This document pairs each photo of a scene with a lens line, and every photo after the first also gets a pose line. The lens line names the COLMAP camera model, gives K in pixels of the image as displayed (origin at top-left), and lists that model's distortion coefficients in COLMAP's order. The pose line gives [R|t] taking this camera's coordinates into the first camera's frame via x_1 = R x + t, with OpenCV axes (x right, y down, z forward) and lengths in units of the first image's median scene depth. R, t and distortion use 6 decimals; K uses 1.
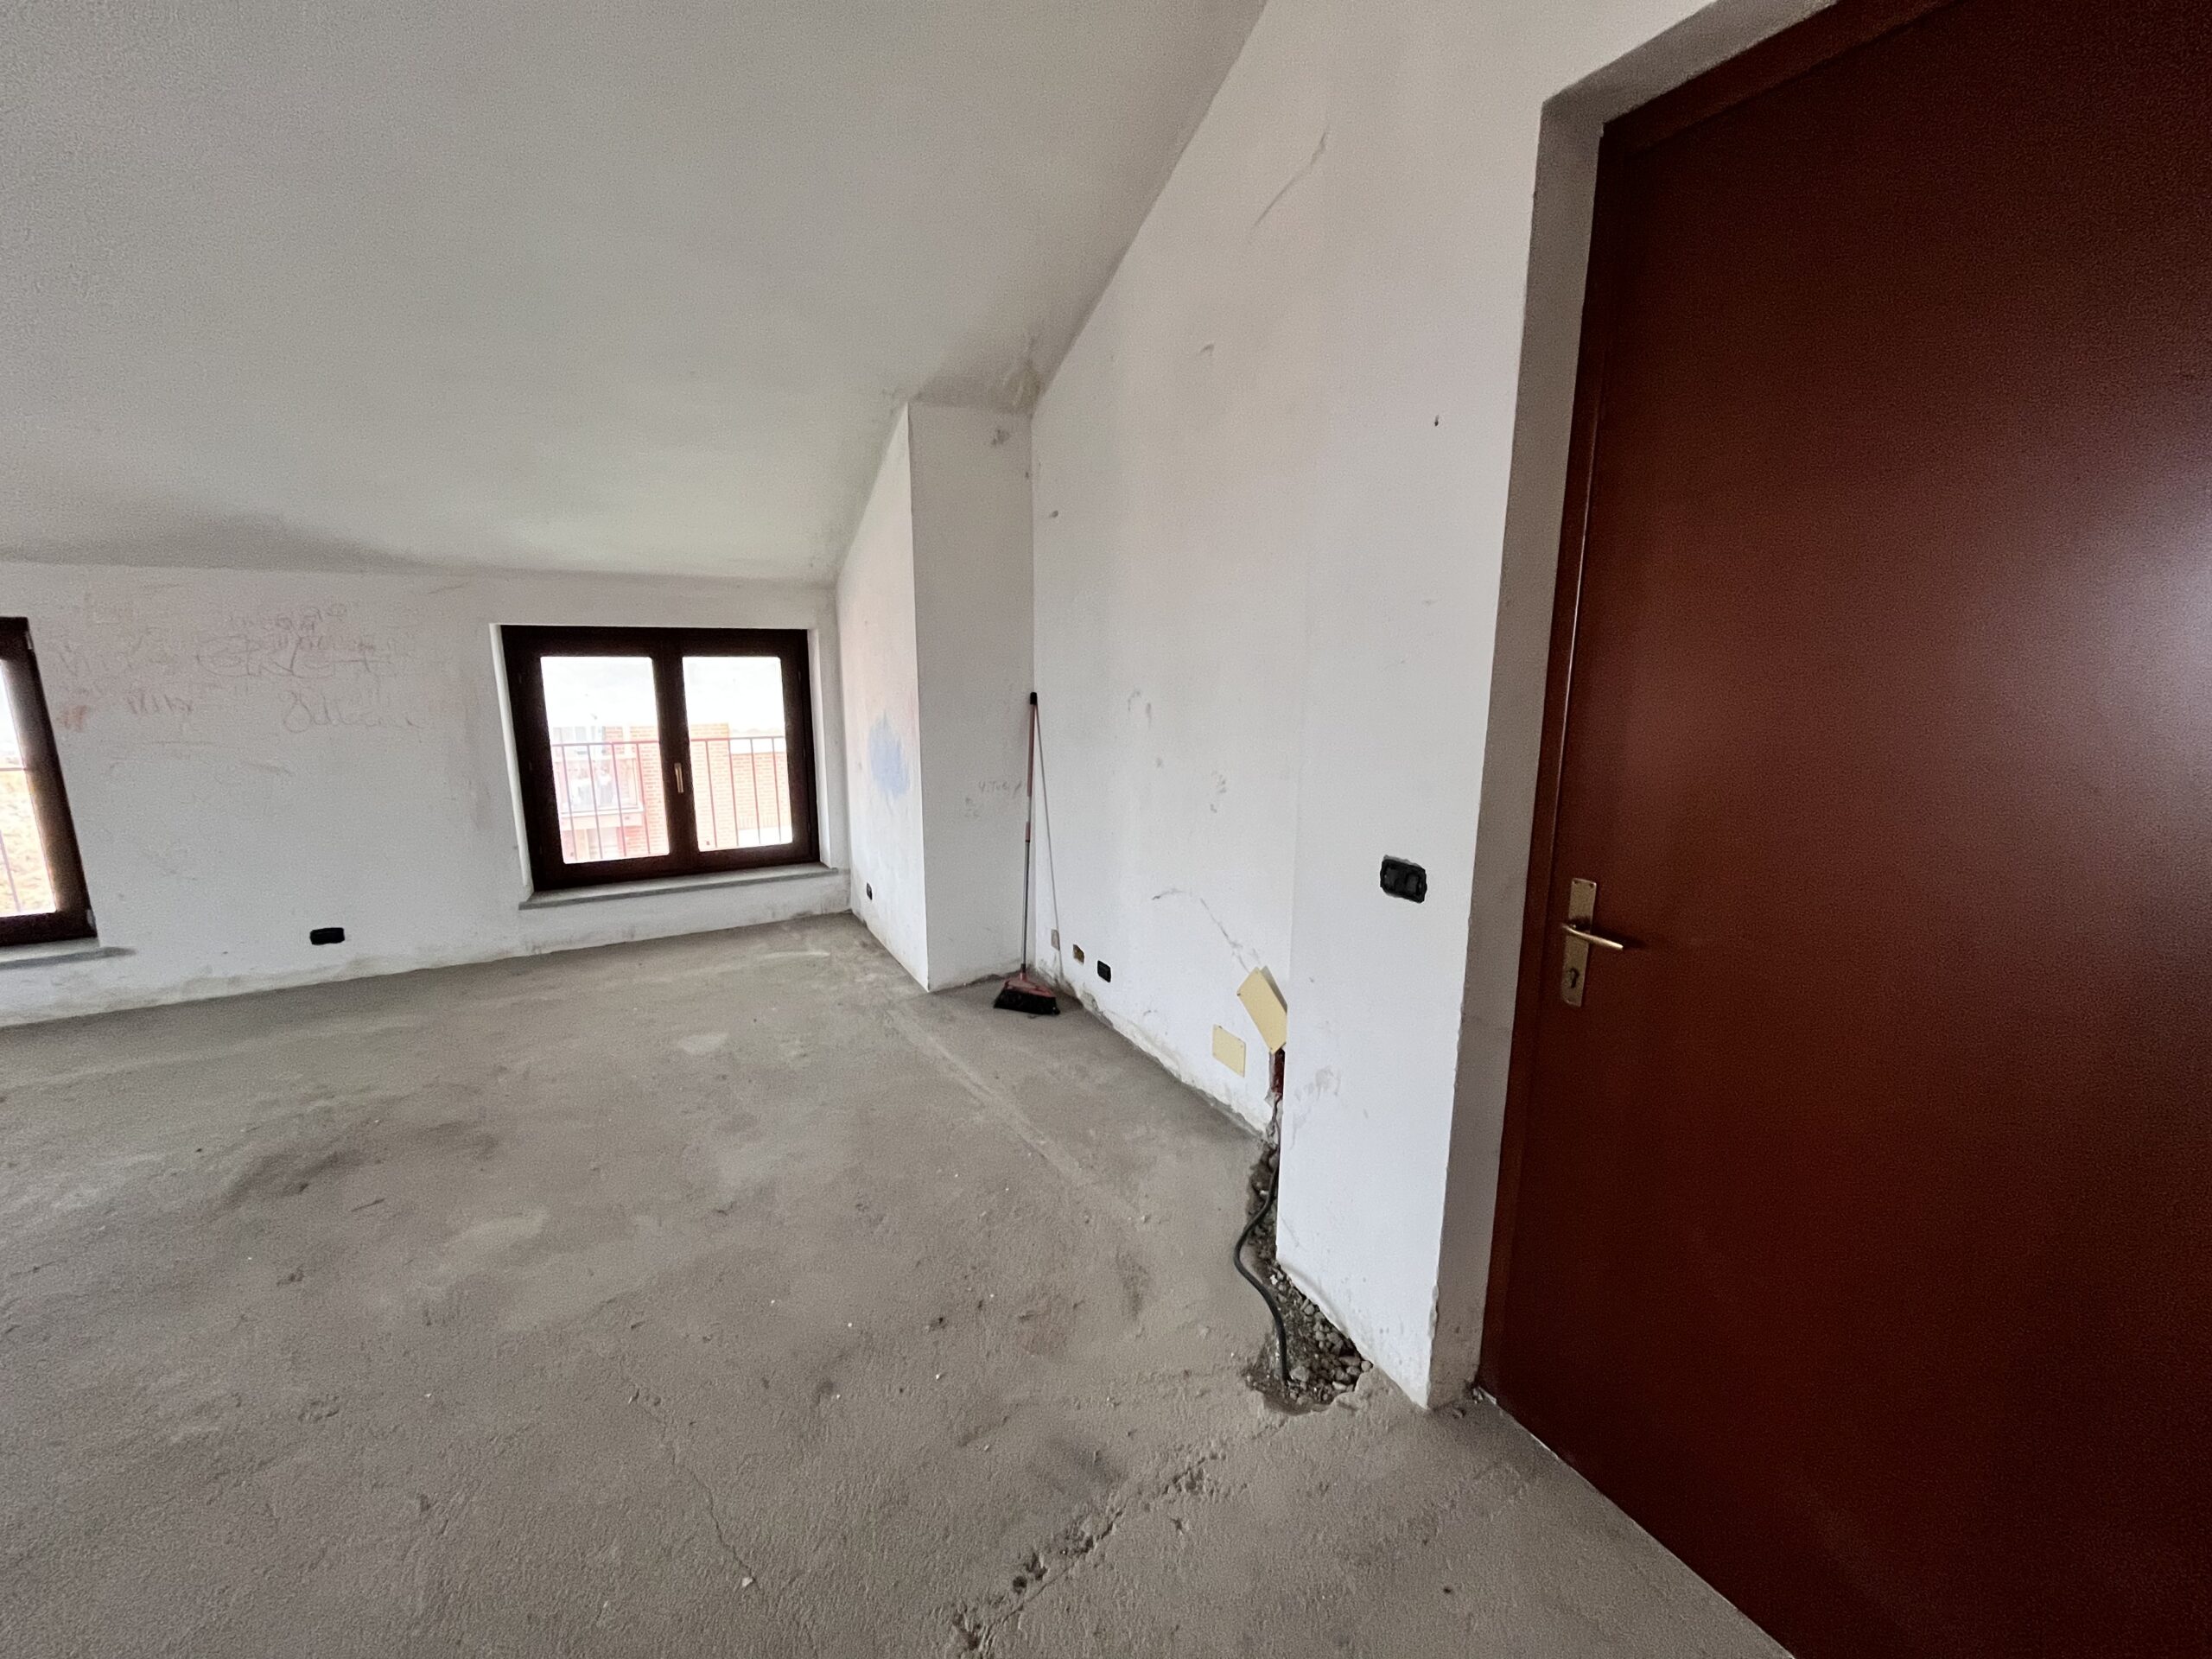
lens RADIAL K [[887.4, 0, 1103.1], [0, 887.4, 833.8], [0, 0, 1]] dist [-0.003651, 0.000357]
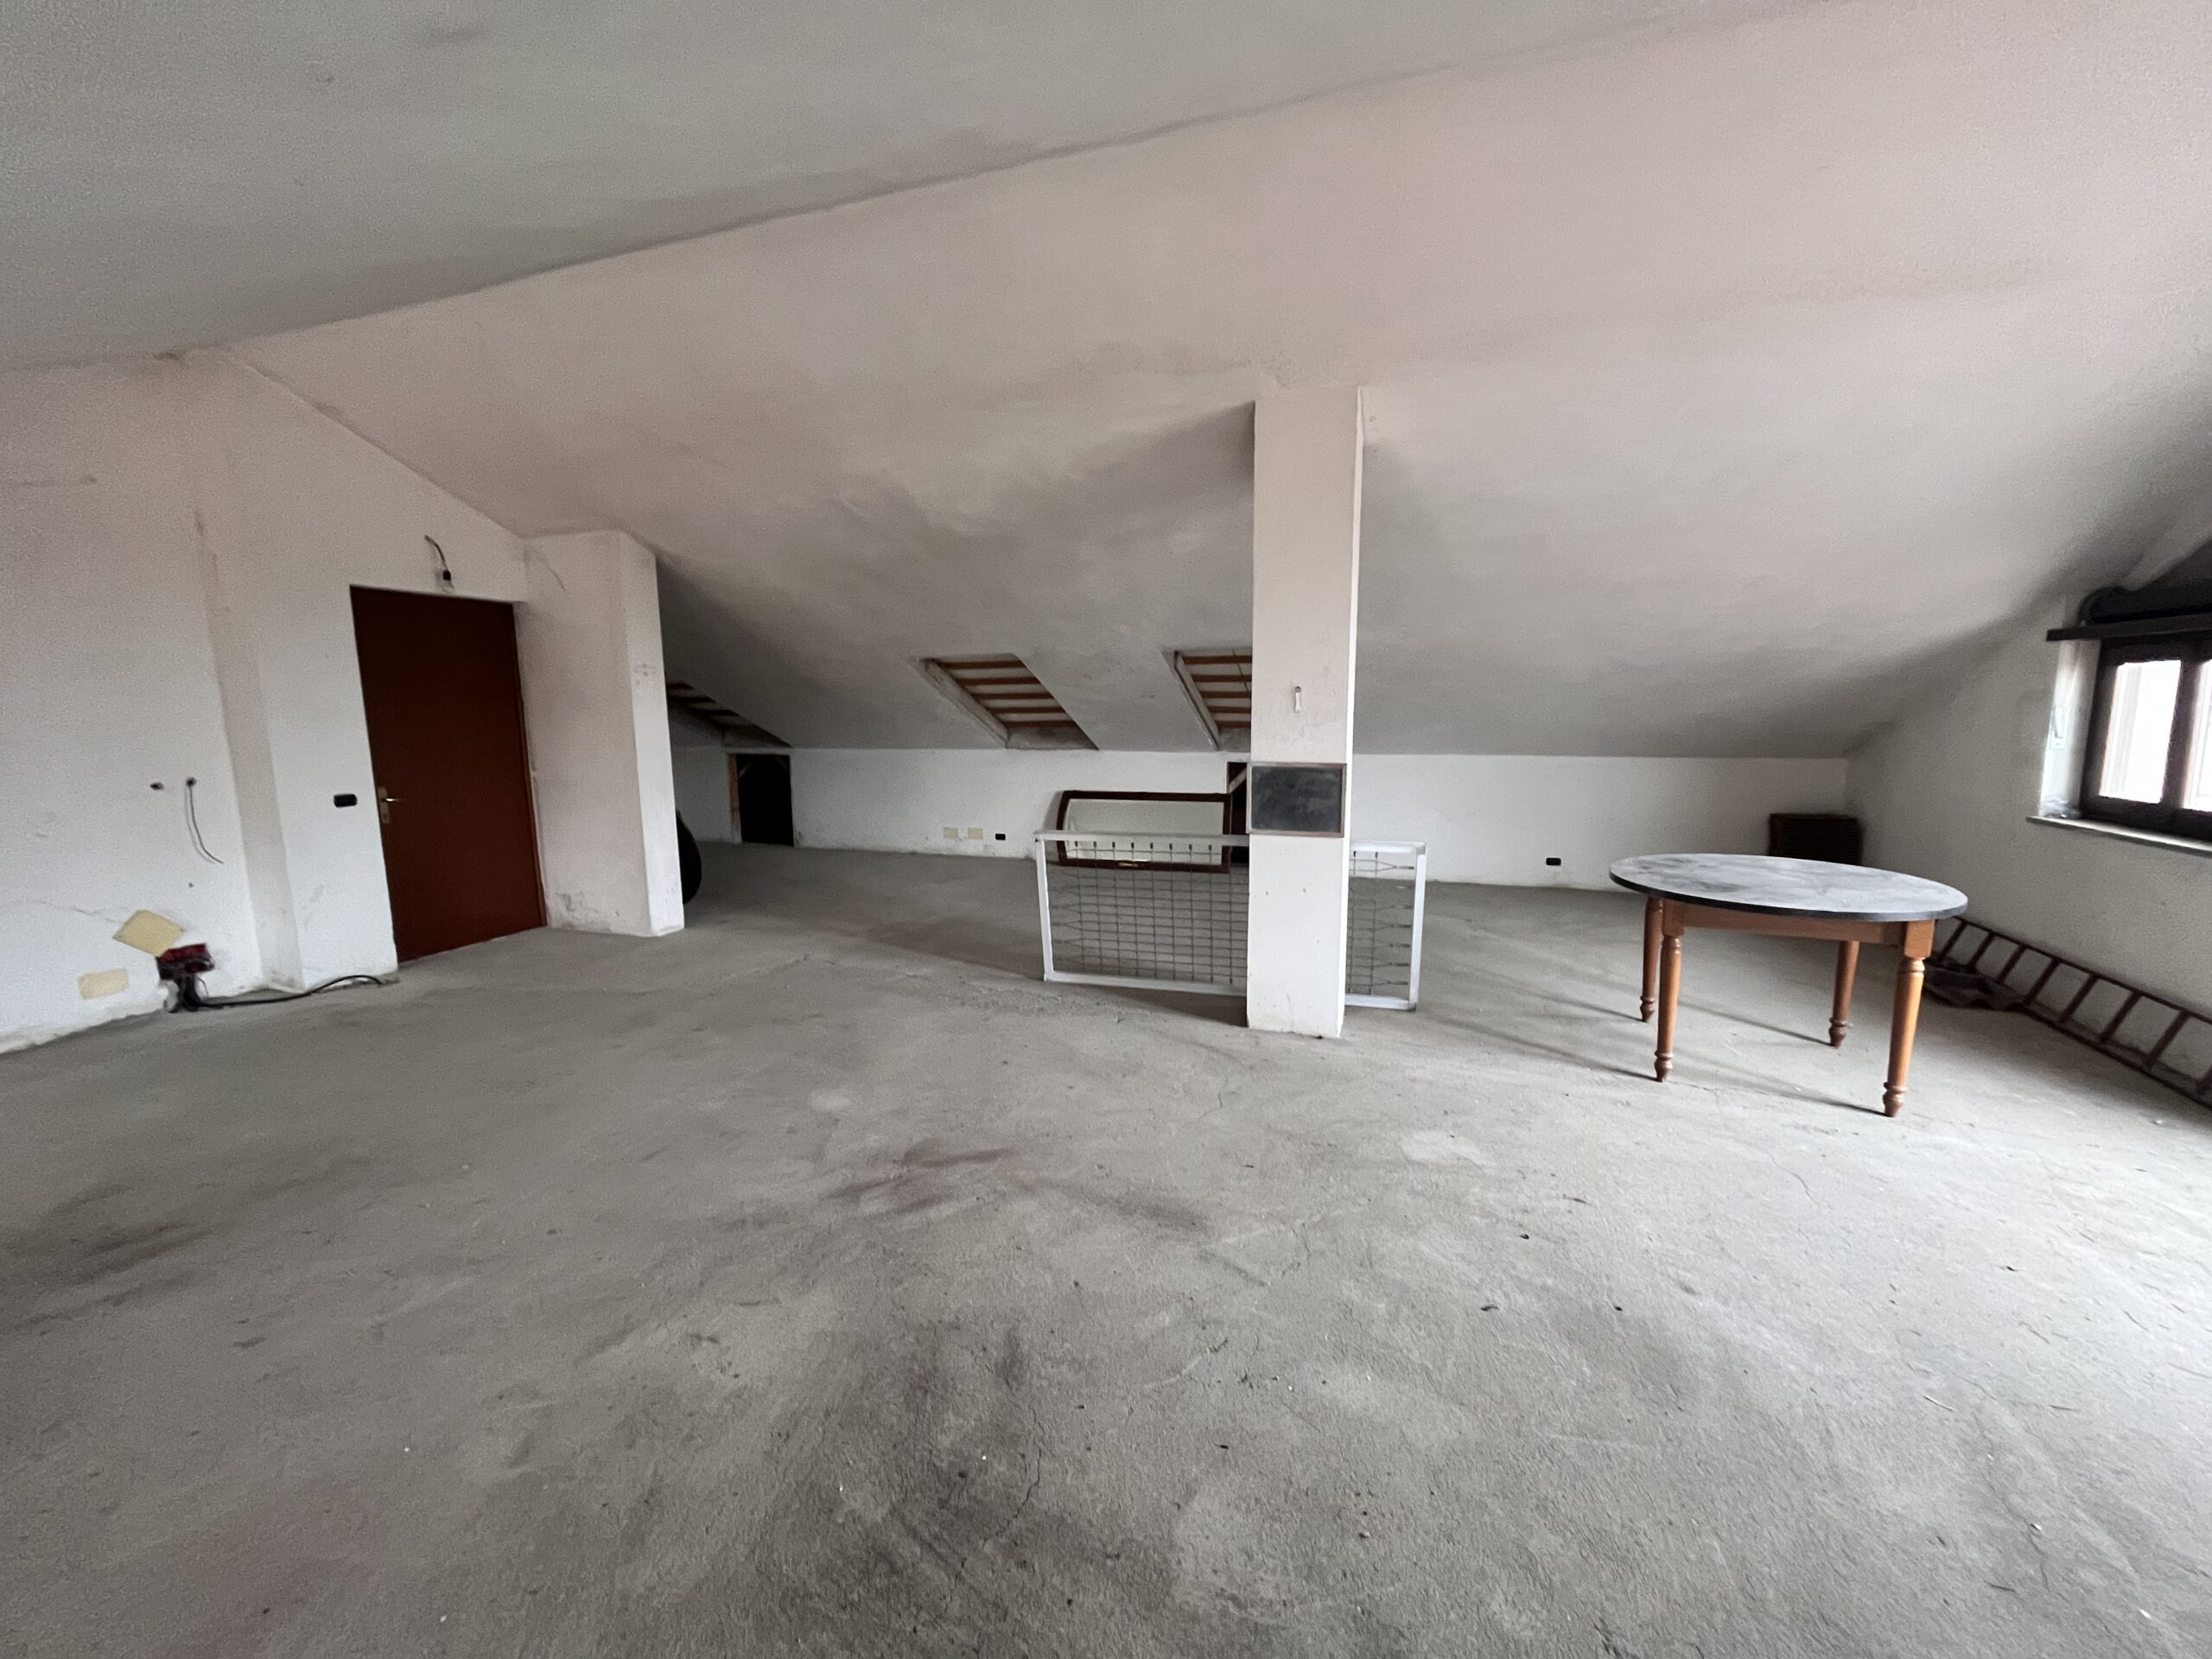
lens RADIAL K [[887.4, 0, 1105.1], [0, 887.4, 833.5], [0, 0, 1]] dist [-0.003651, 0.000357]
pose [[-0.668303, -0.107223, 0.736121, -1.533768], [0.152988, 0.948594, 0.277065, -0.118930], [-0.727988, 0.297780, -0.617544, 0.430259]]
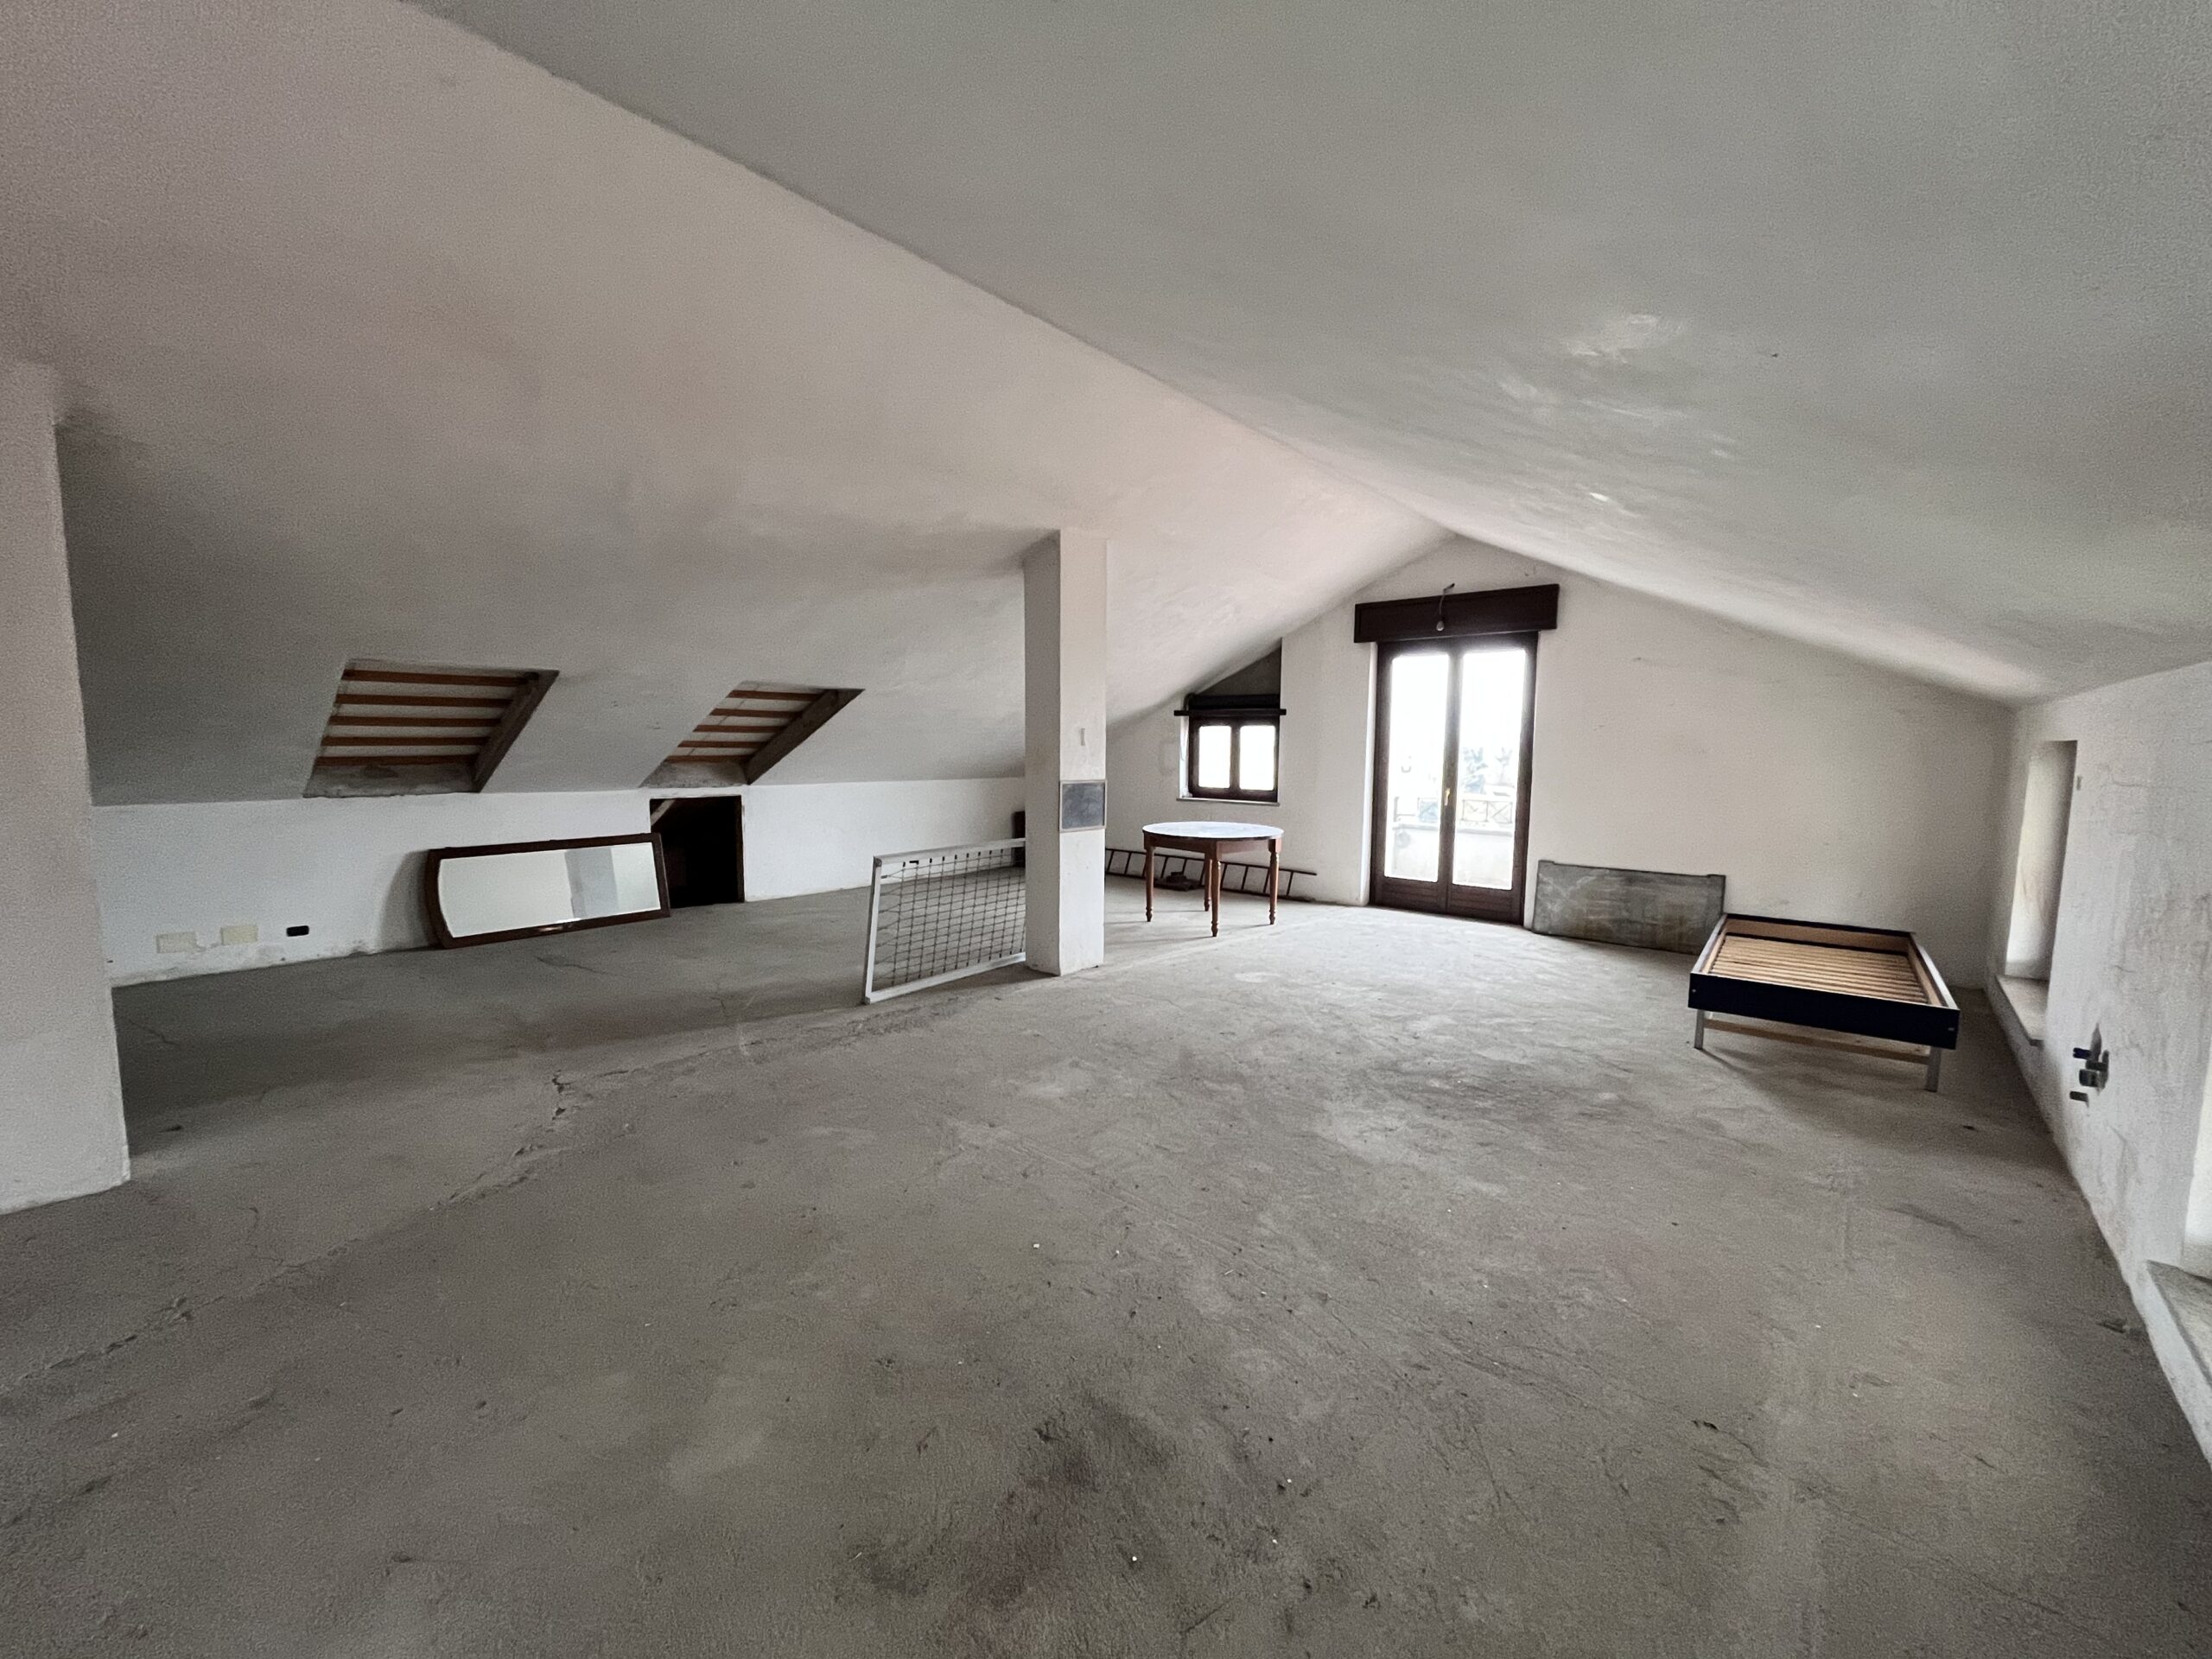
lens RADIAL K [[887.4, 0, 1106.6], [0, 887.4, 833.6], [0, 0, 1]] dist [-0.003651, 0.000357]
pose [[-0.937558, 0.021678, -0.347153, -0.434788], [-0.082855, 0.955408, 0.283428, -0.220203], [0.337817, 0.294493, -0.893954, 0.989348]]
